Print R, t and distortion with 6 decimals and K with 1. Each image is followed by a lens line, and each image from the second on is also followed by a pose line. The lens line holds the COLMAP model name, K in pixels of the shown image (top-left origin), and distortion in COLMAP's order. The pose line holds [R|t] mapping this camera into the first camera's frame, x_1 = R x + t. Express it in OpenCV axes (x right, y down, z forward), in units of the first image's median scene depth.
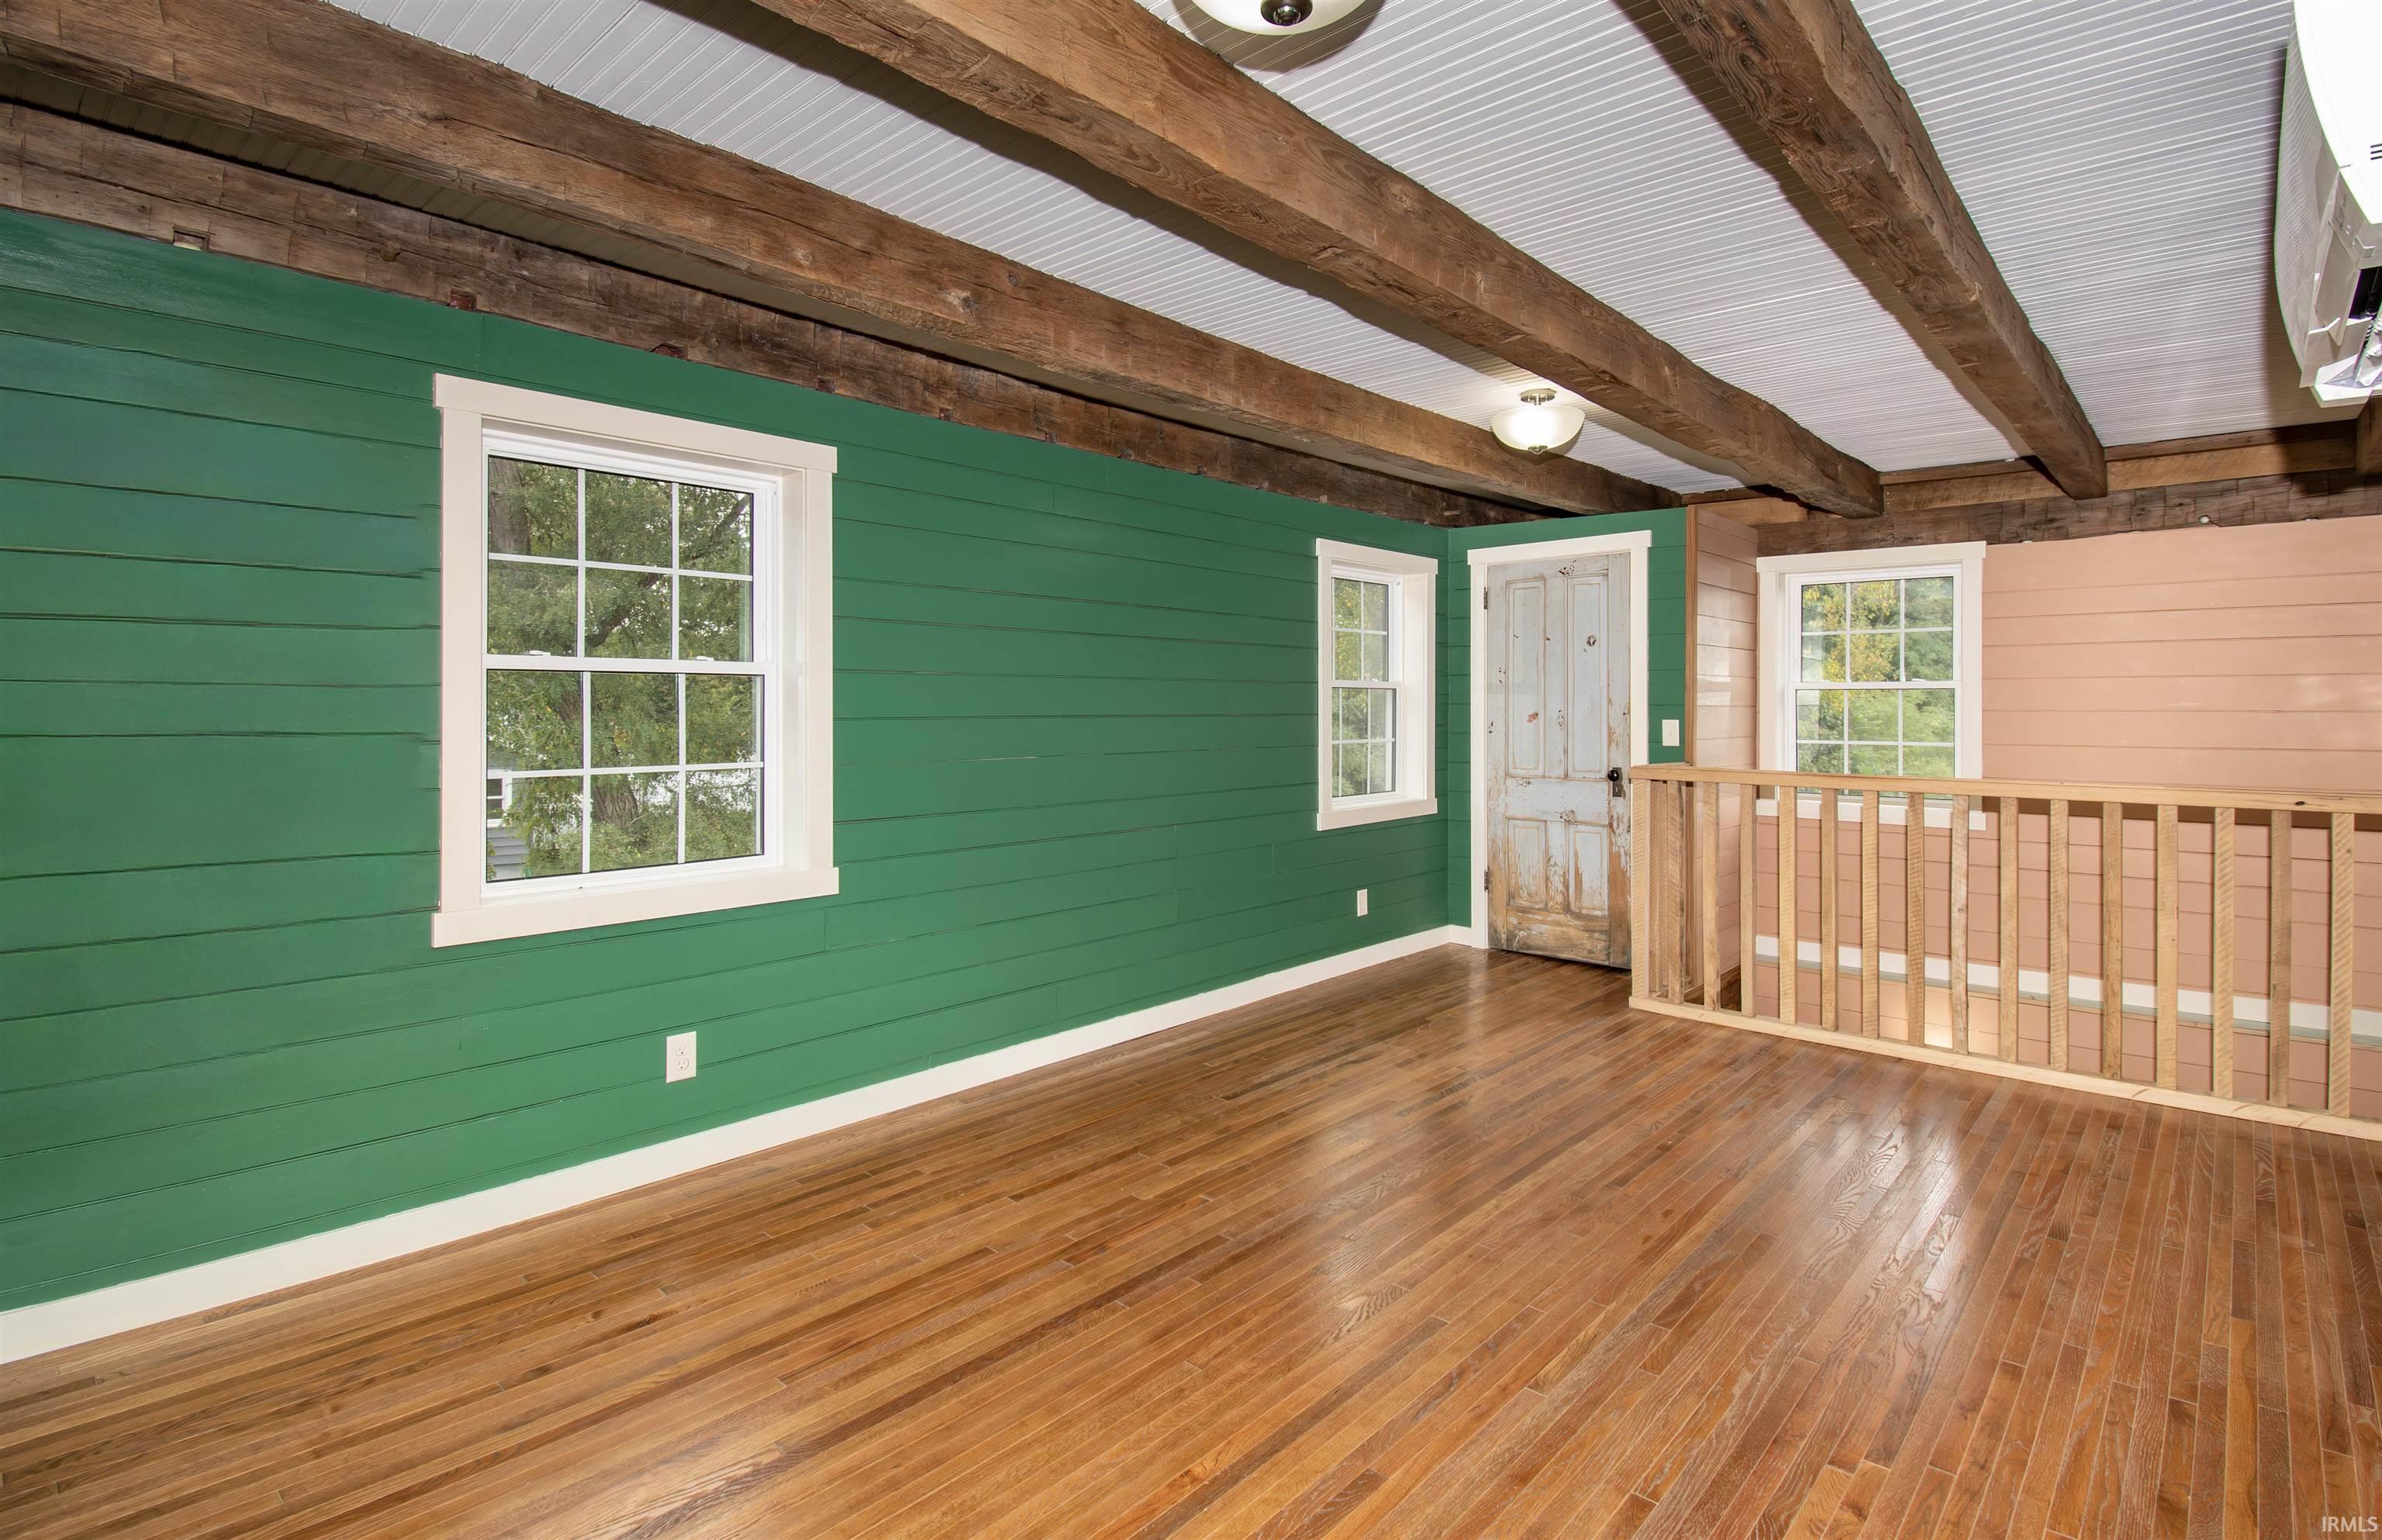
lens RADIAL K [[1149.4, 0, 1188.4], [0, 1149.4, 709.5], [0, 0, 1]] dist [-0.017464, -0.000637]
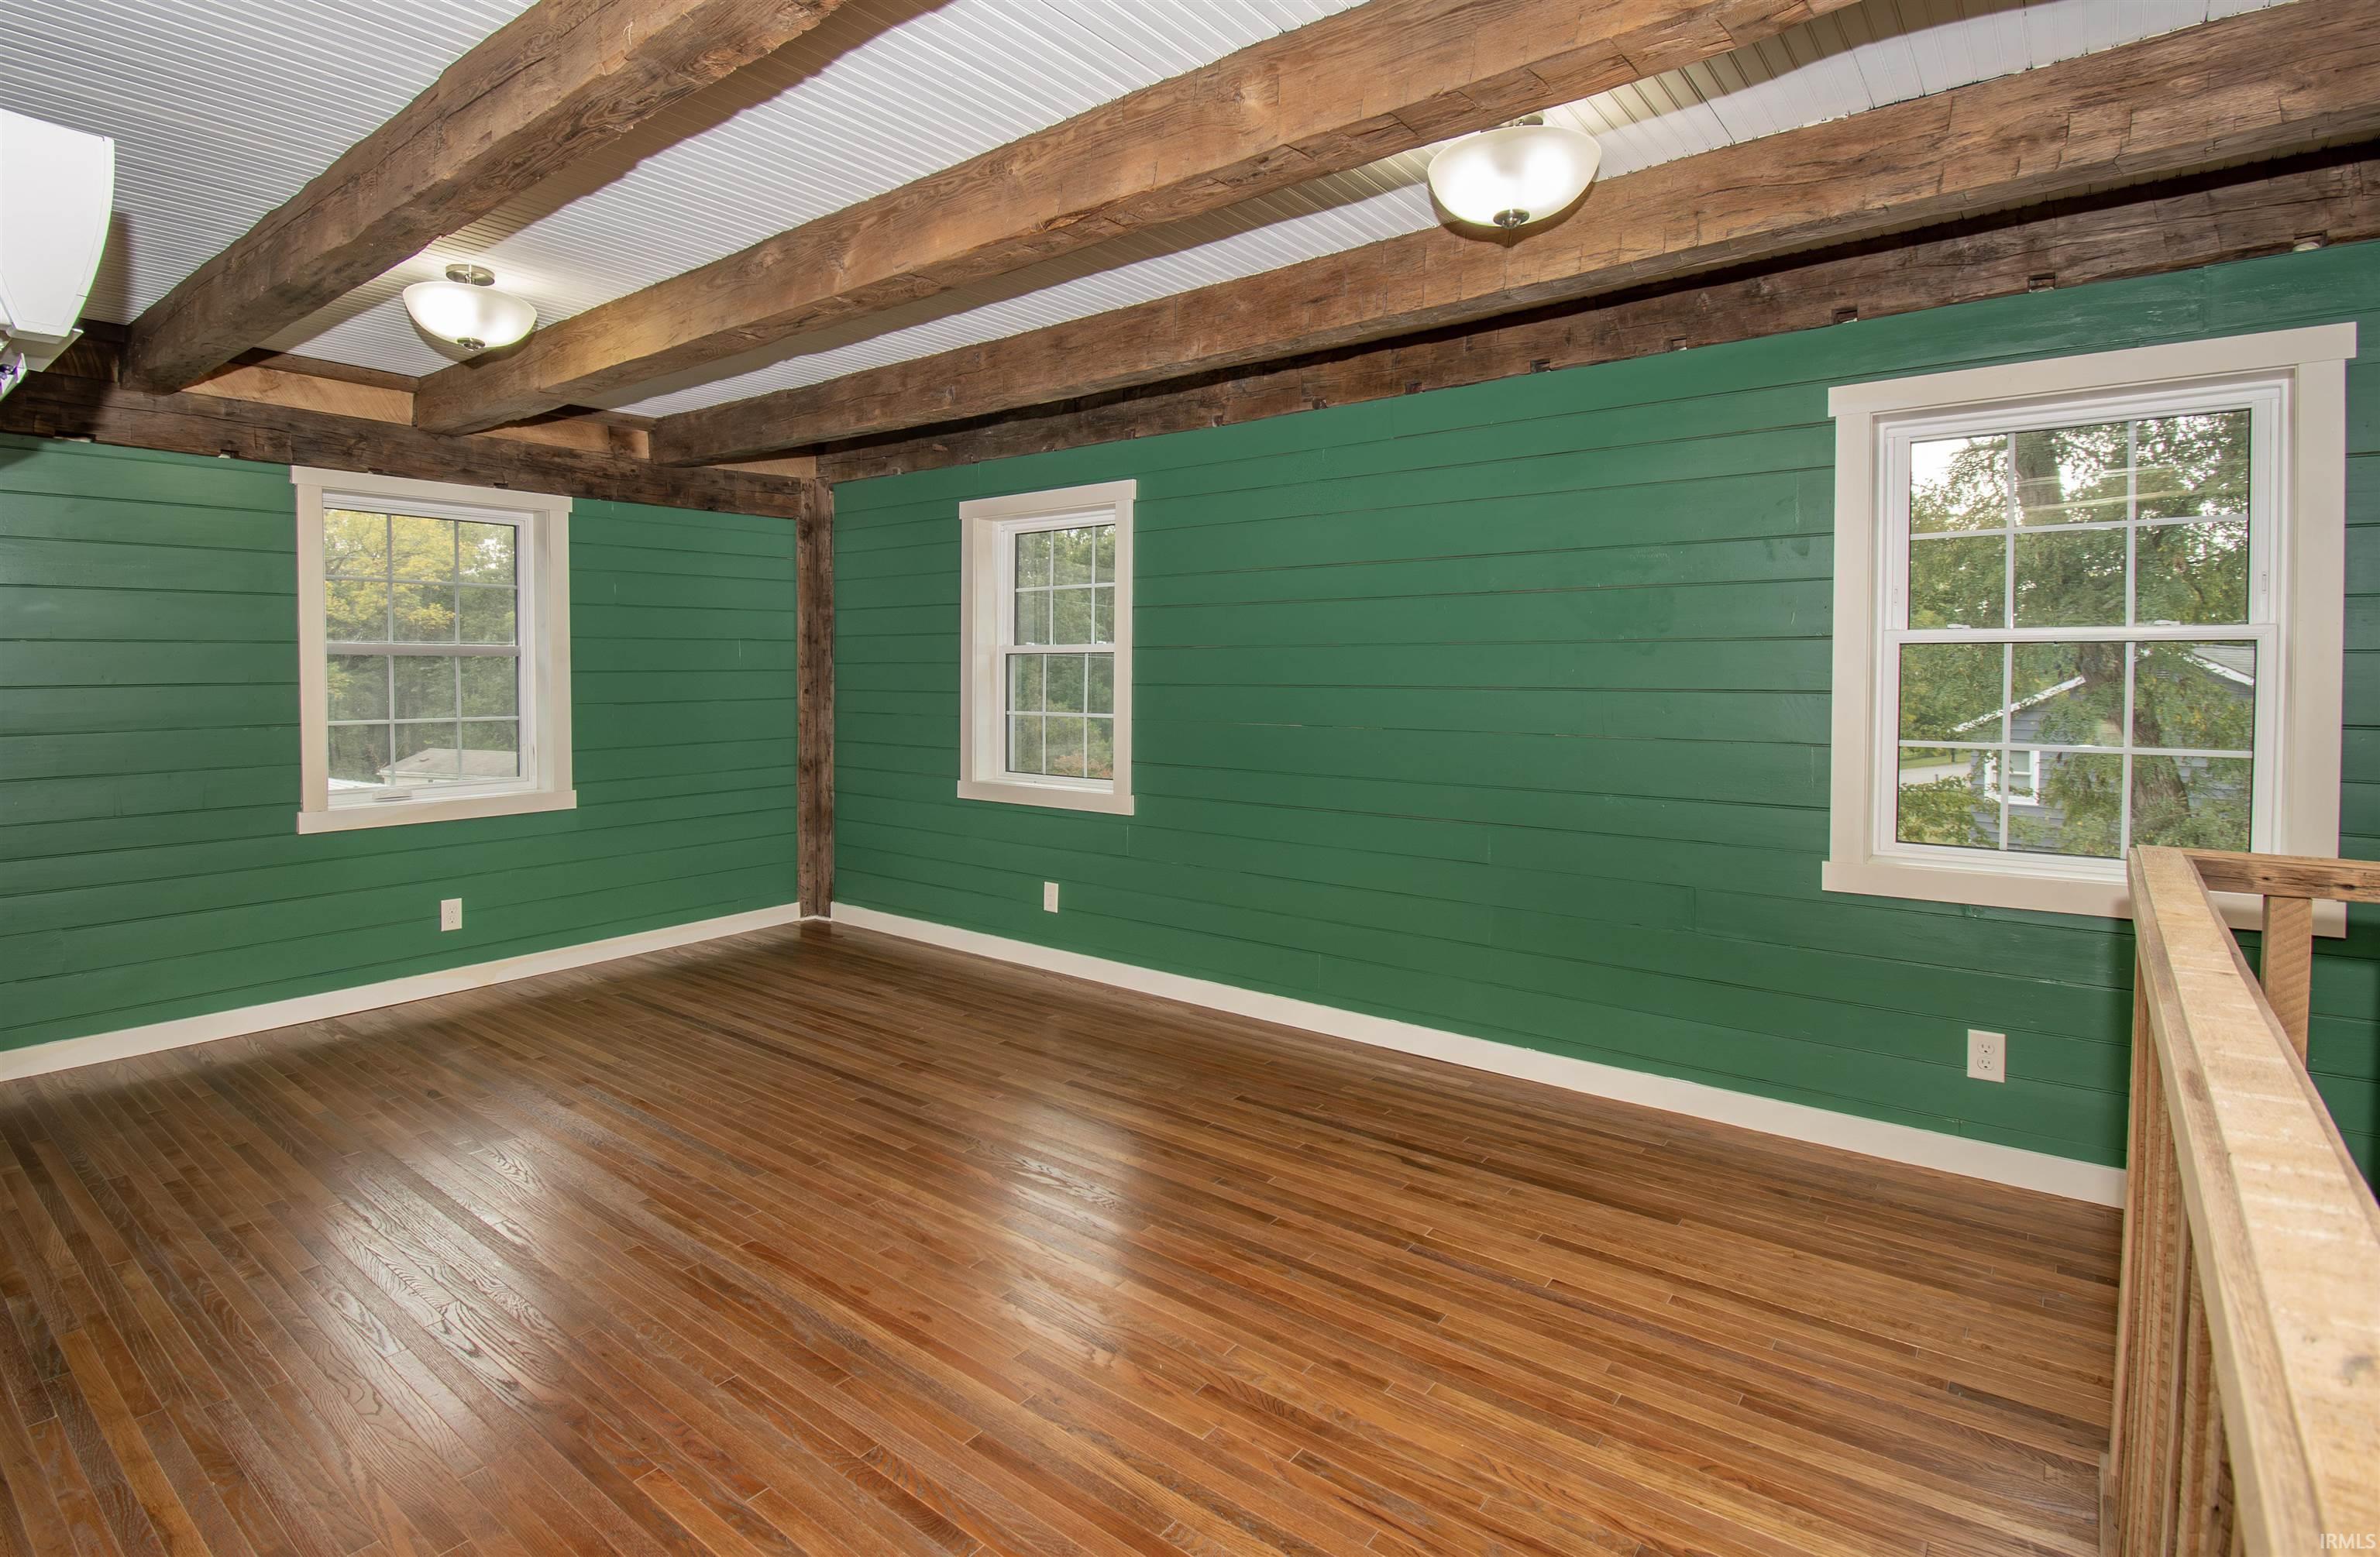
lens RADIAL K [[1160.3, 0, 1190.0], [0, 1160.3, 778.5], [0, 0, 1]] dist [0.000895, 0.000509]
pose [[0.084015, 0.099594, -0.991475, 1.197139], [-0.006874, 0.995027, 0.099368, -0.022206], [0.996441, -0.001533, 0.084282, 1.104362]]
